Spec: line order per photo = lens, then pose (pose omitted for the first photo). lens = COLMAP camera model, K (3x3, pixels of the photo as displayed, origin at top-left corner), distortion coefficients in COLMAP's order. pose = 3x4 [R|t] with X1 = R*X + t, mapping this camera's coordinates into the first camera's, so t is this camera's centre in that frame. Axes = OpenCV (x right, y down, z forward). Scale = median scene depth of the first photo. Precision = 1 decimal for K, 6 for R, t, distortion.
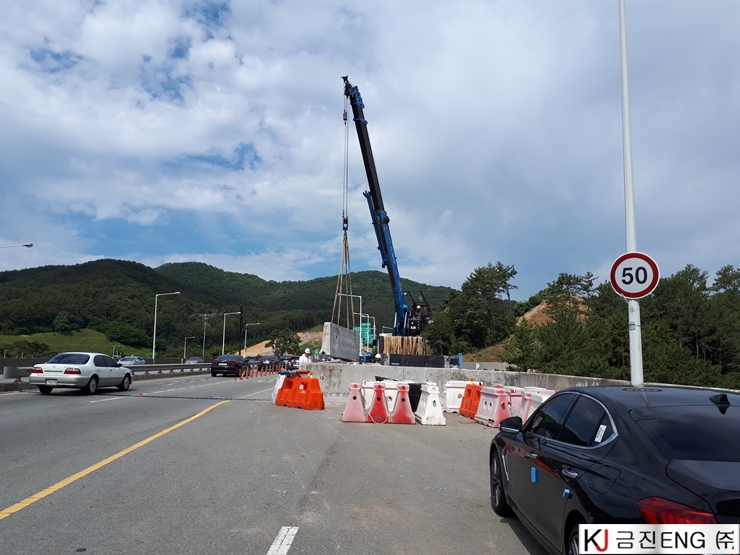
lens RADIAL K [[586.1, 0, 370.0], [0, 586.1, 277.5], [0, 0, 1]] dist [0.098100, -0.153749]
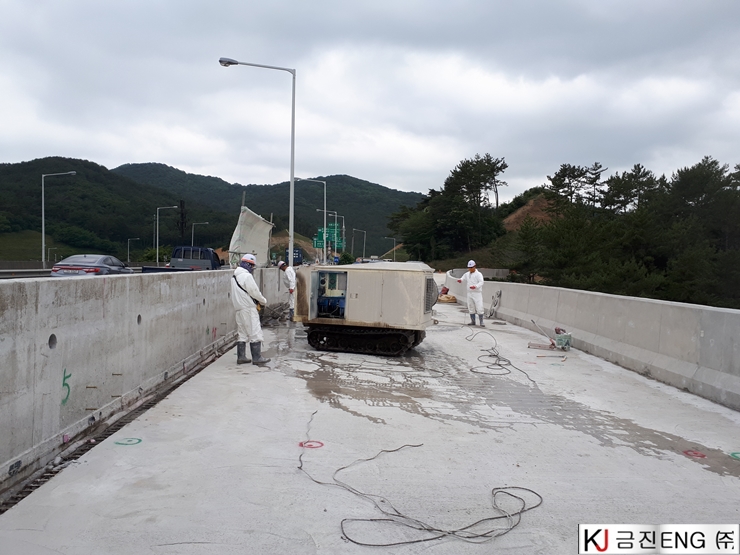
lens RADIAL K [[586.1, 0, 370.0], [0, 586.1, 277.5], [0, 0, 1]] dist [0.098100, -0.153749]
pose [[0.998586, 0.001178, 0.053145, 0.000899], [-0.009605, 0.987299, 0.158583, 0.021708], [-0.052283, -0.158869, 0.985914, 0.156069]]
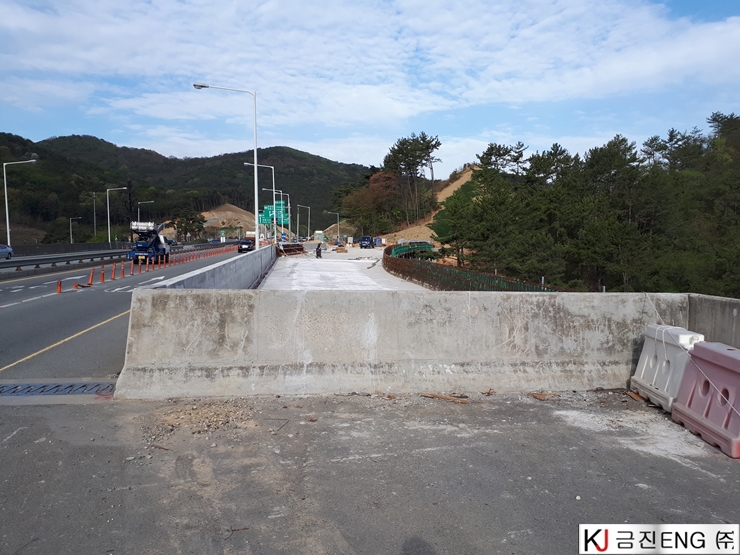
lens RADIAL K [[582.2, 0, 370.0], [0, 582.2, 277.5], [0, 0, 1]] dist [0.095997, -0.128690]
pose [[0.988649, -0.029241, 0.147374, -0.004689], [-0.001630, 0.978733, 0.205131, 0.010308], [-0.150238, -0.203043, 0.967575, 0.101976]]
